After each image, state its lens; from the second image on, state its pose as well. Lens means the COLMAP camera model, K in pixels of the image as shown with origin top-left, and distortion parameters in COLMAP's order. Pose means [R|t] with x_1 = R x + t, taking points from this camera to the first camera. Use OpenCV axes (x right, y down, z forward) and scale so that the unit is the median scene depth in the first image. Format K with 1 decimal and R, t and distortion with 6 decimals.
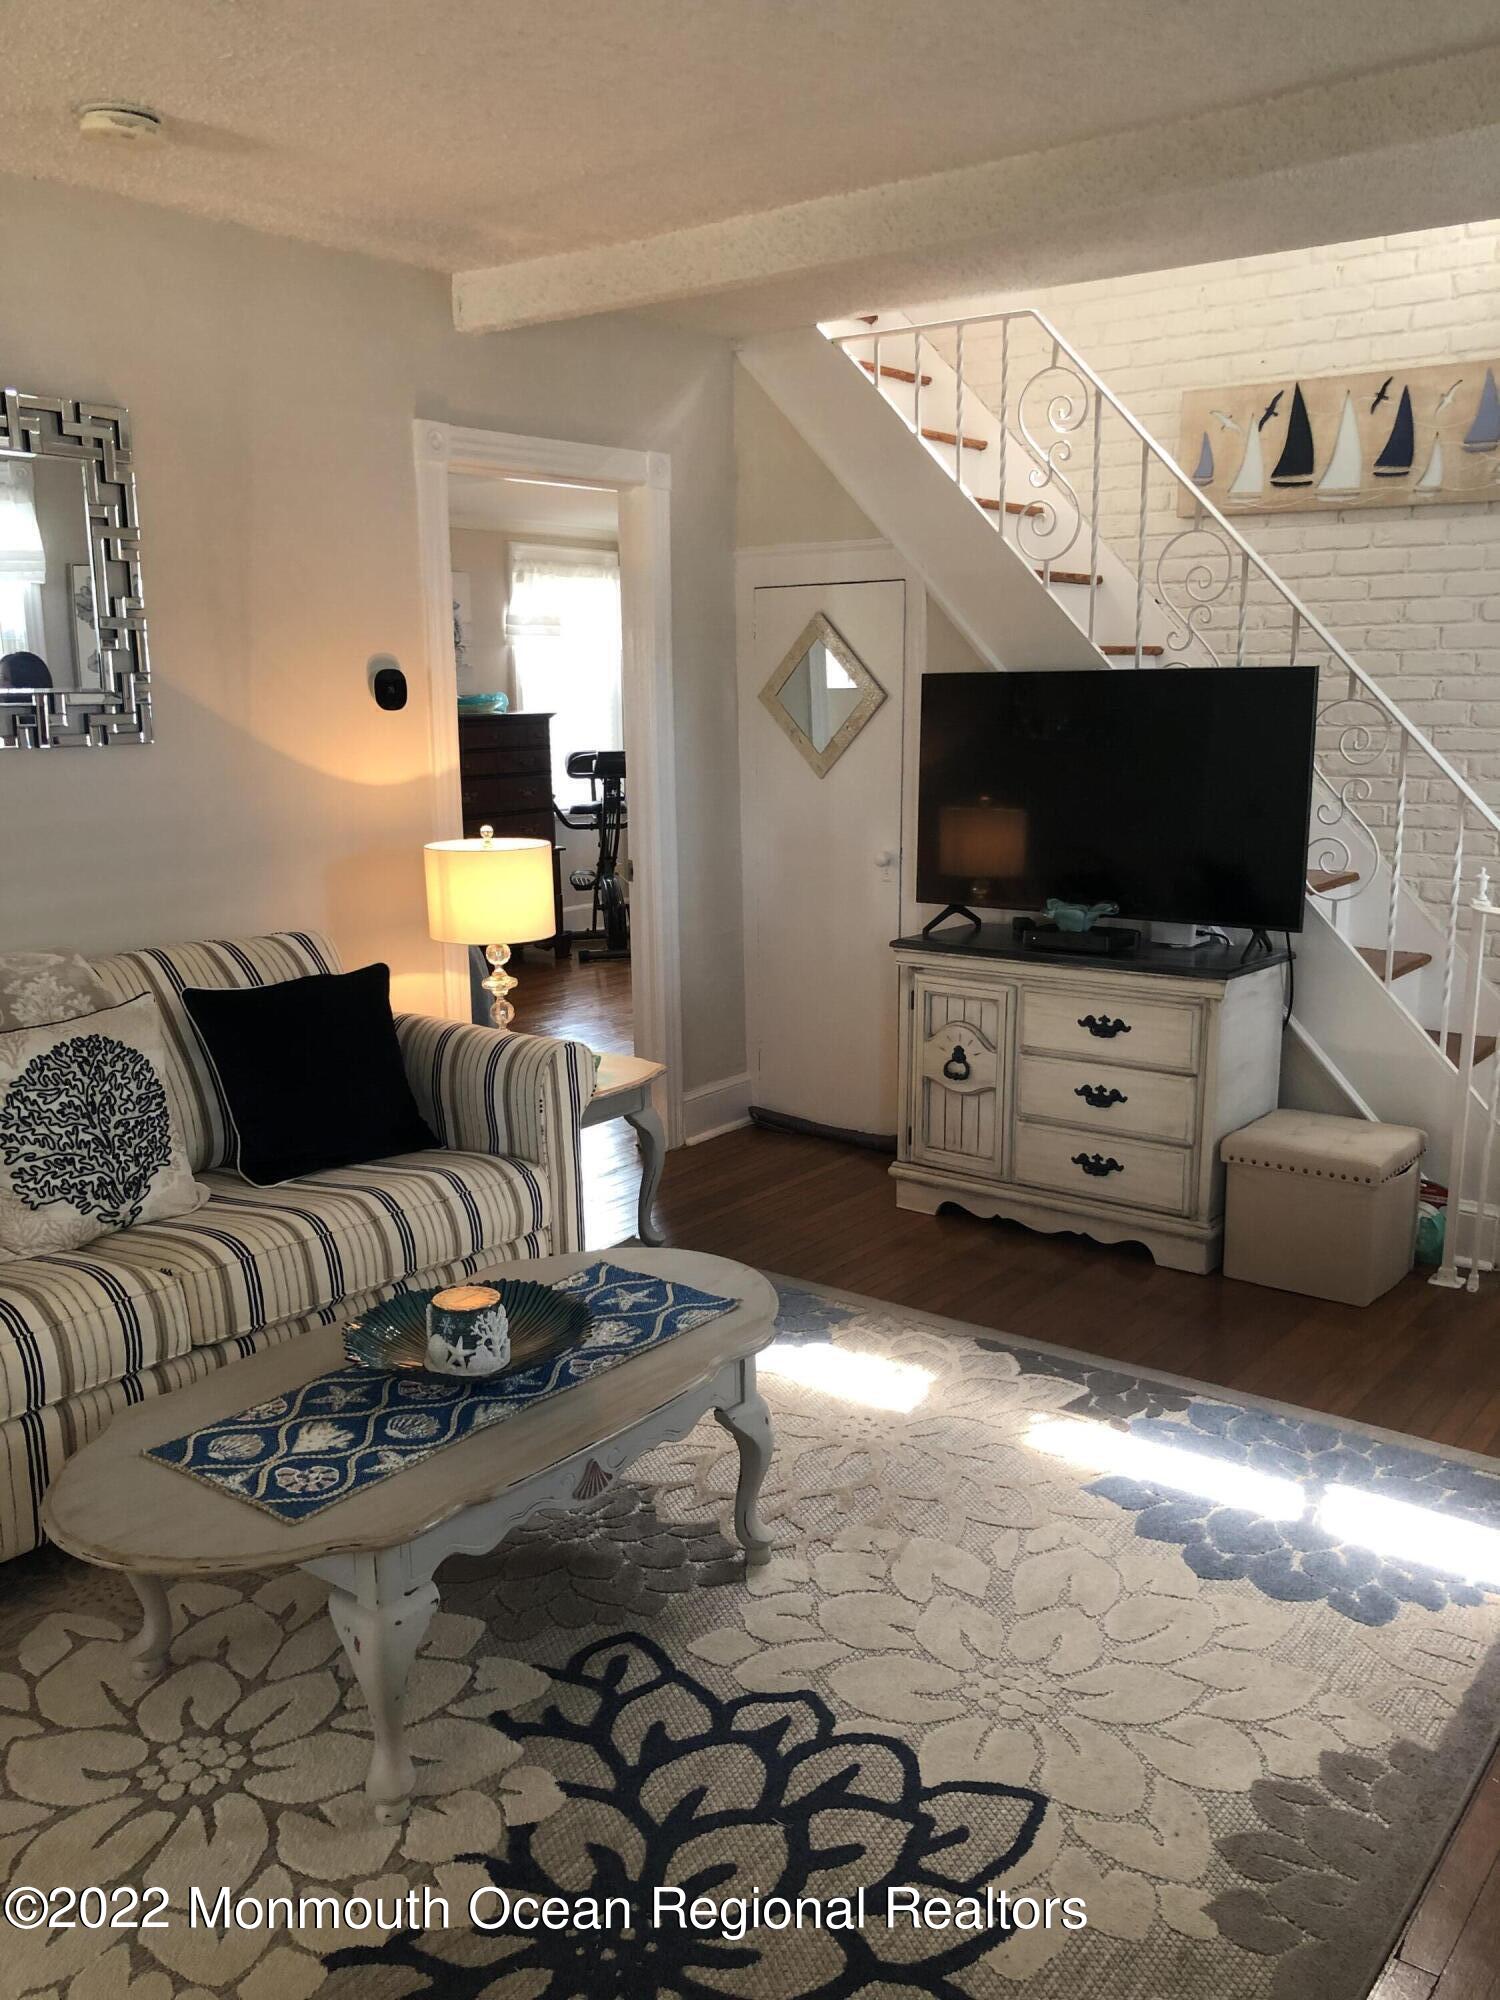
lens RADIAL K [[1673.8, 0, 750.0], [0, 1673.8, 1000.0], [0, 0, 1]] dist [-0.017740, -0.015908]
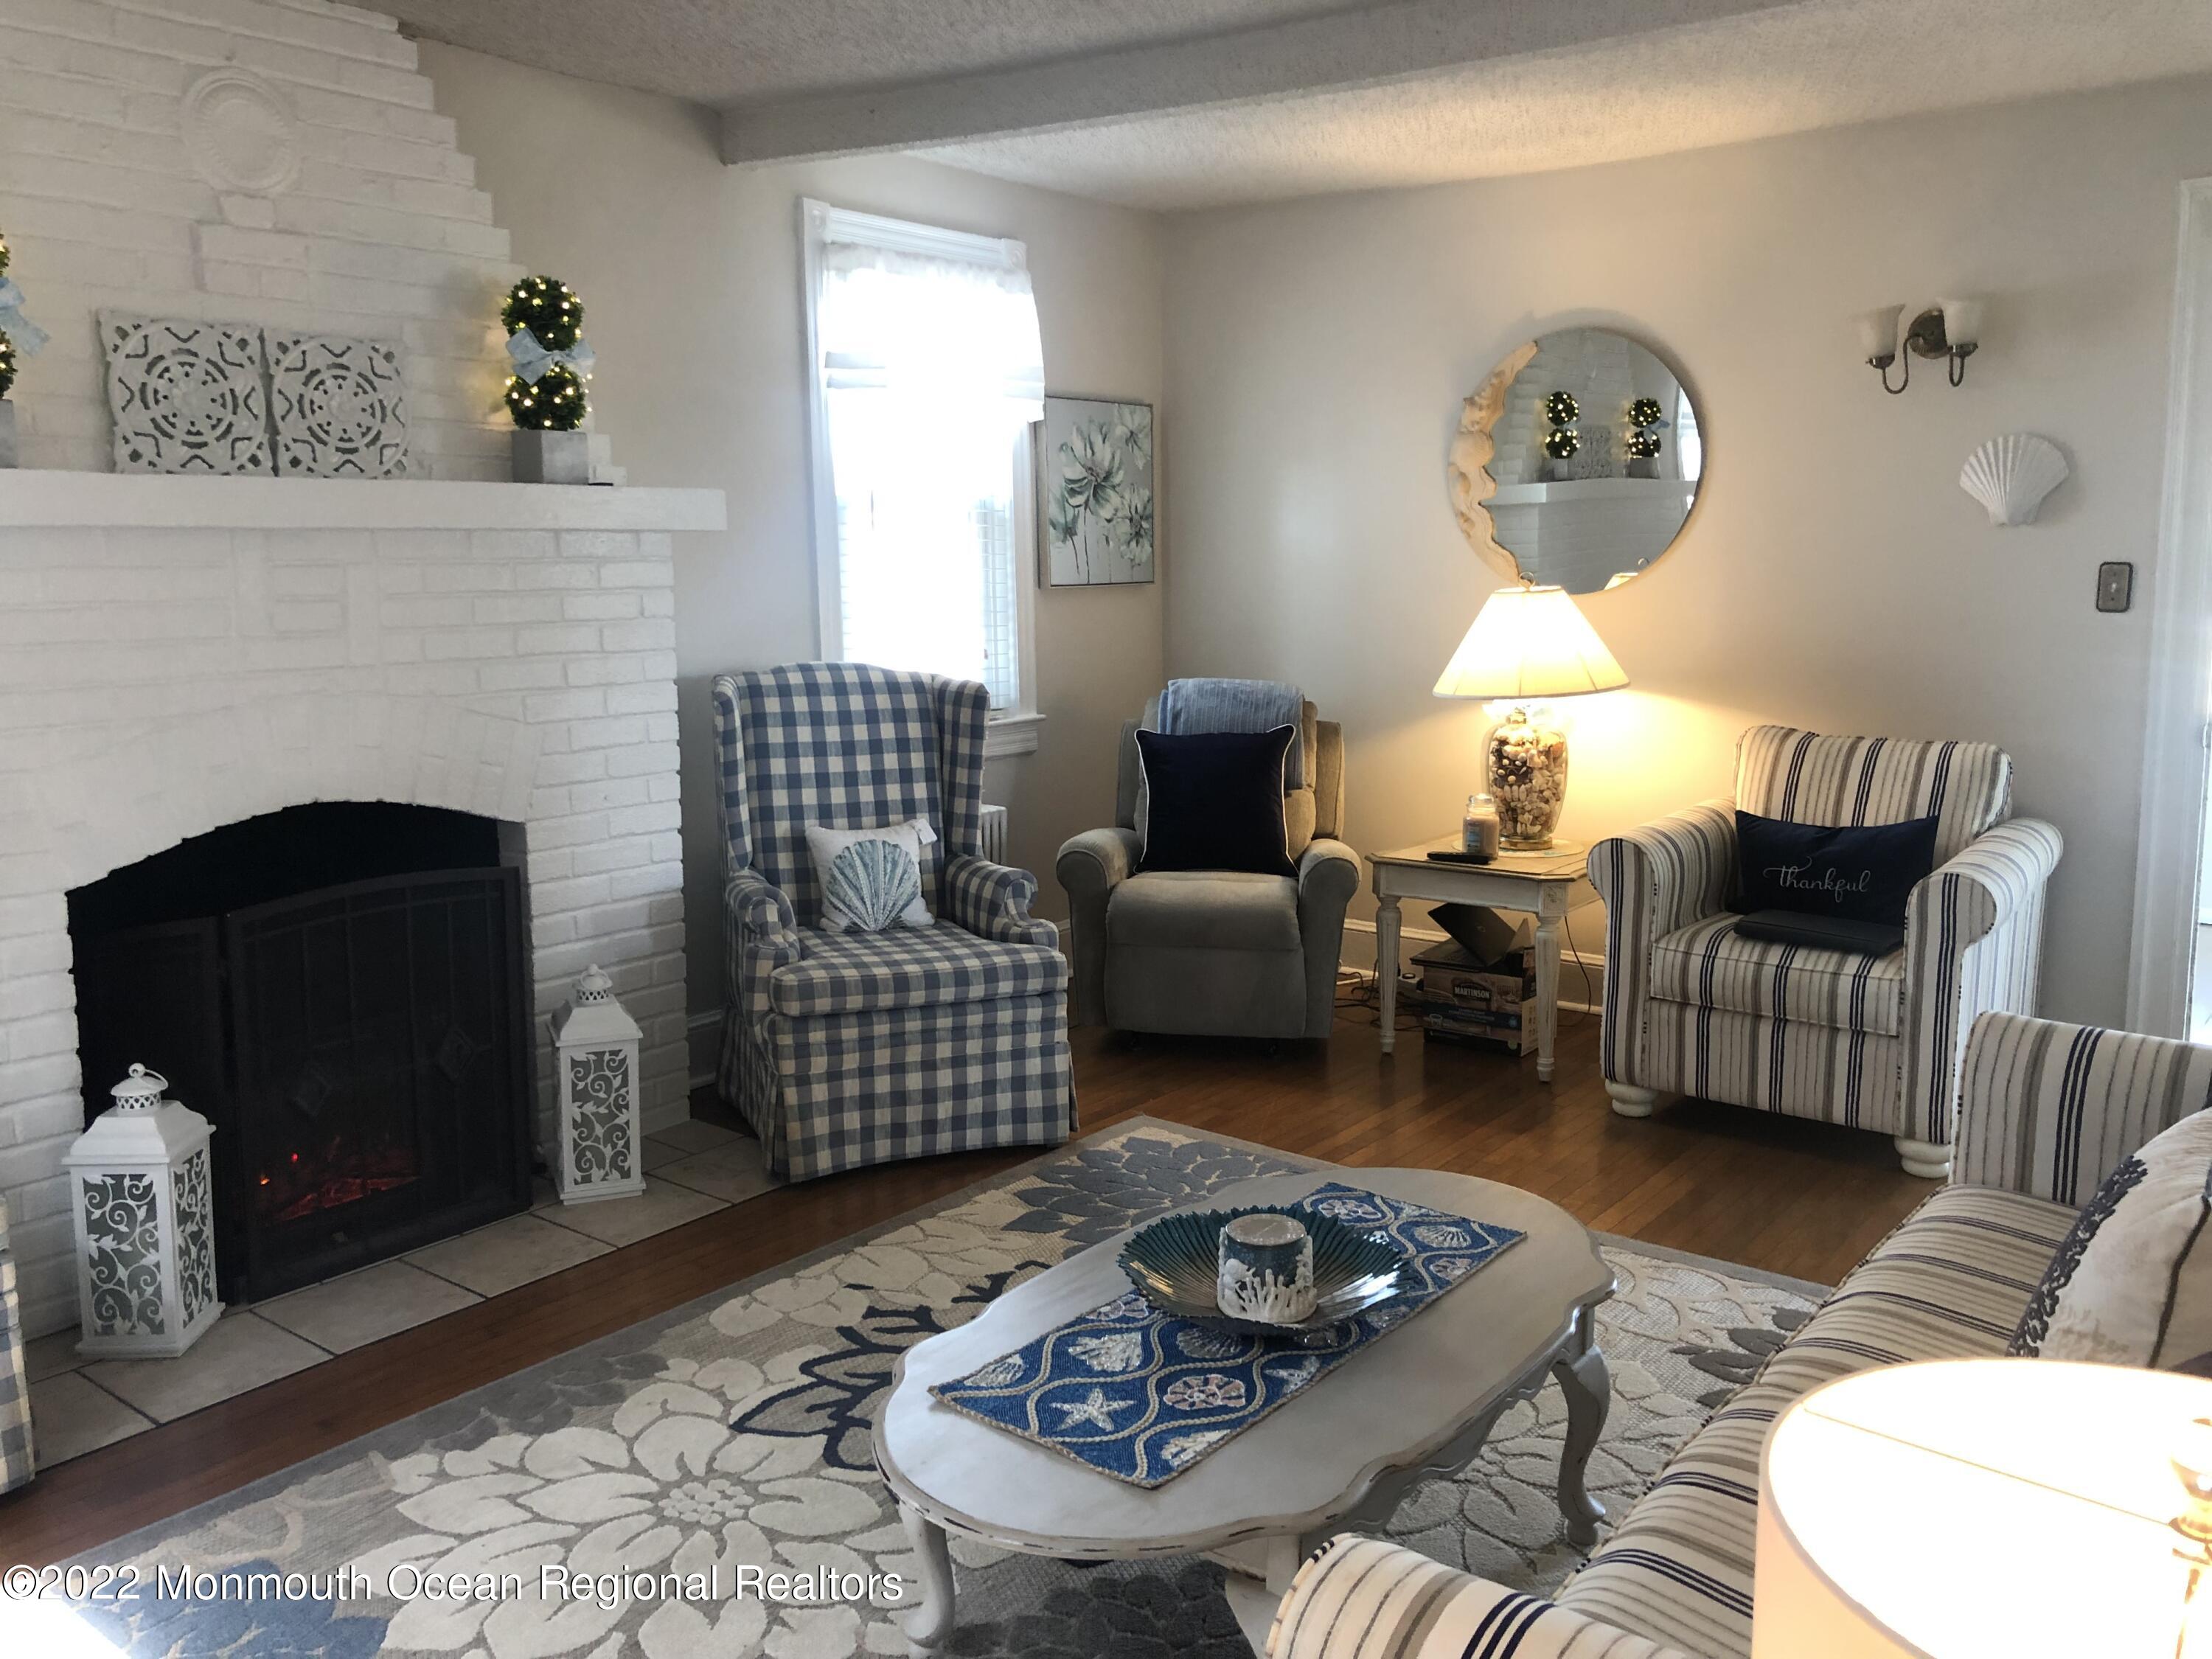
lens RADIAL K [[1851.2, 0, 1106.0], [0, 1851.2, 829.5], [0, 0, 1]] dist [-0.017740, -0.015908]
pose [[-0.999910, 0.012796, 0.004041, -0.099824], [0.013406, 0.939037, 0.343554, -0.361461], [0.000601, 0.343577, -0.939124, 1.927278]]
